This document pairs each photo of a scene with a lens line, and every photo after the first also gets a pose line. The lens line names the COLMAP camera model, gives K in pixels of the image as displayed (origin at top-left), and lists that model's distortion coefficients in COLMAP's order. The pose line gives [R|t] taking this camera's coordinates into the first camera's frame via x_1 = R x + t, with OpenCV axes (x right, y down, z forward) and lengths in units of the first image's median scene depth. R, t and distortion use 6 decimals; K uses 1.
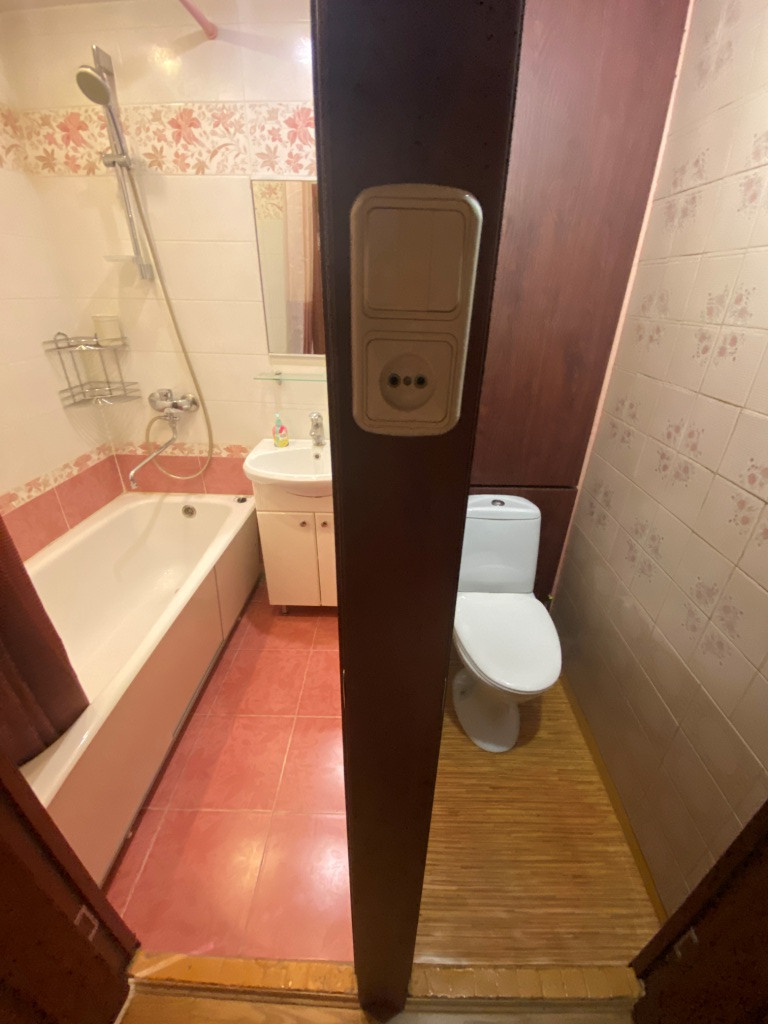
lens RADIAL K [[423.0, 0, 386.9], [0, 423.0, 520.4], [0, 0, 1]] dist [0.019771, -0.019659]
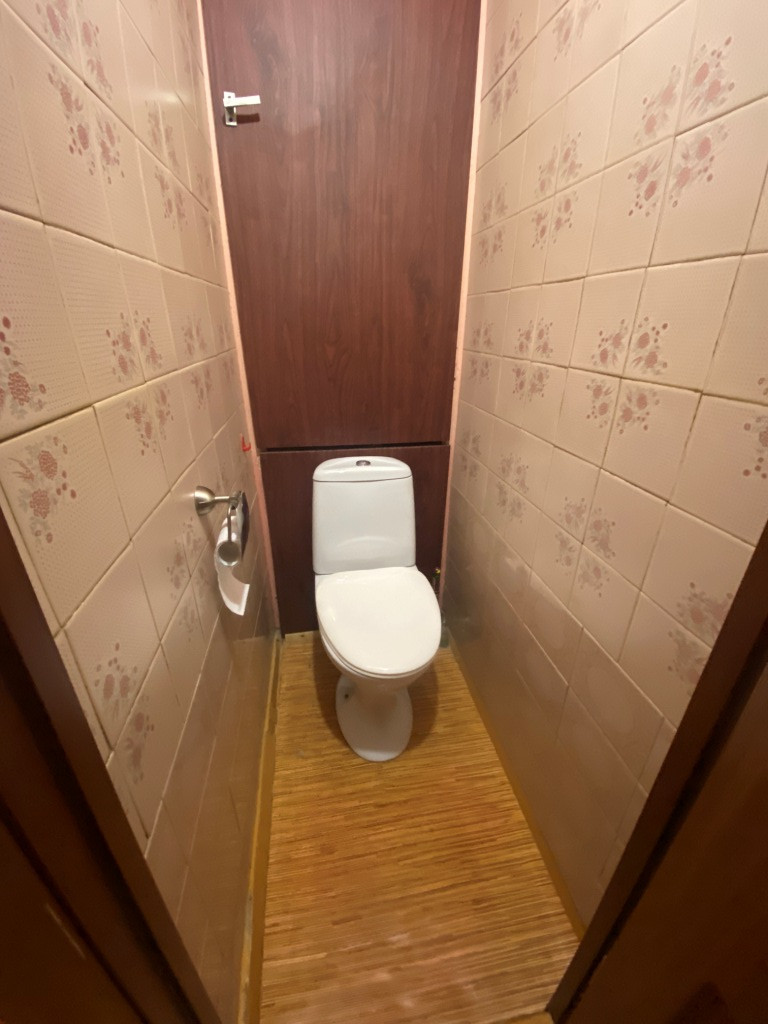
lens RADIAL K [[423.0, 0, 386.9], [0, 423.0, 520.4], [0, 0, 1]] dist [0.019771, -0.019659]
pose [[0.981173, -0.085972, 0.172942, 0.193820], [0.094912, 0.994509, -0.044087, 0.144601], [-0.168202, 0.059671, 0.983945, 0.196427]]
